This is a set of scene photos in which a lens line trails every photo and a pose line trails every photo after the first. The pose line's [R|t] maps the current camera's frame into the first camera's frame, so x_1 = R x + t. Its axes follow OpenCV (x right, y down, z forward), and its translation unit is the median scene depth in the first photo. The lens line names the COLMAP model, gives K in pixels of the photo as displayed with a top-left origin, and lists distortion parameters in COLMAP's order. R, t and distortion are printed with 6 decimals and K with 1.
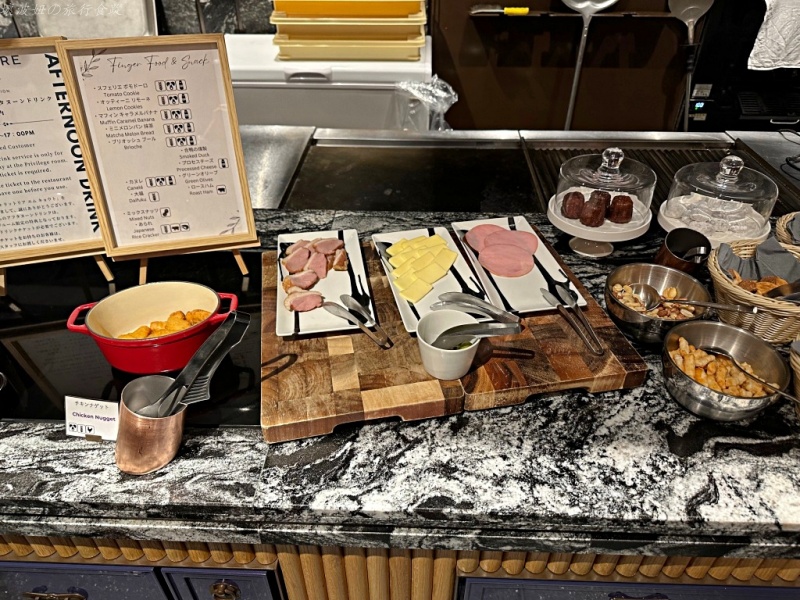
lens RADIAL K [[581.2, 0, 400.0], [0, 581.2, 300.0], [0, 0, 1]] dist [0.035037, -0.051234]
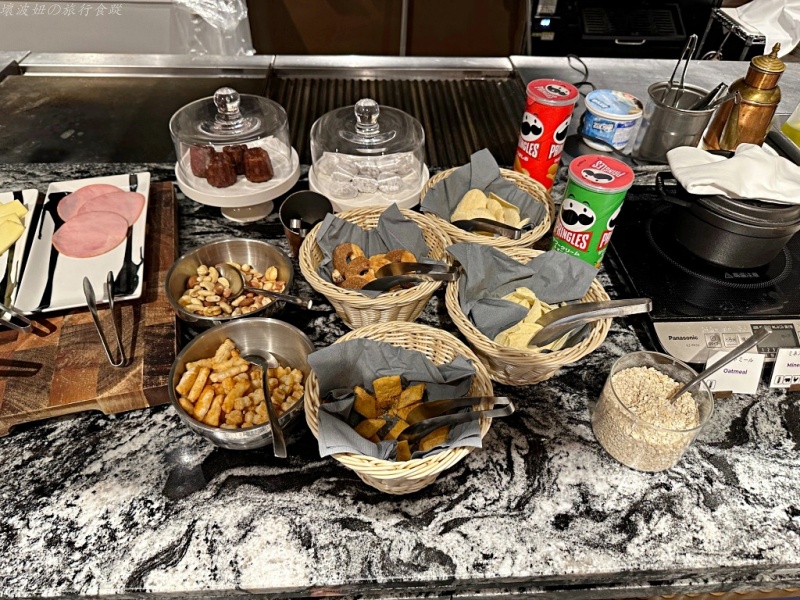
lens RADIAL K [[581.2, 0, 400.0], [0, 581.2, 300.0], [0, 0, 1]] dist [0.035037, -0.051234]
pose [[0.995918, -0.034174, 0.083543, 0.608826], [0.023047, 0.991154, 0.130701, -0.084308], [-0.087270, -0.128242, 0.987896, 0.176694]]
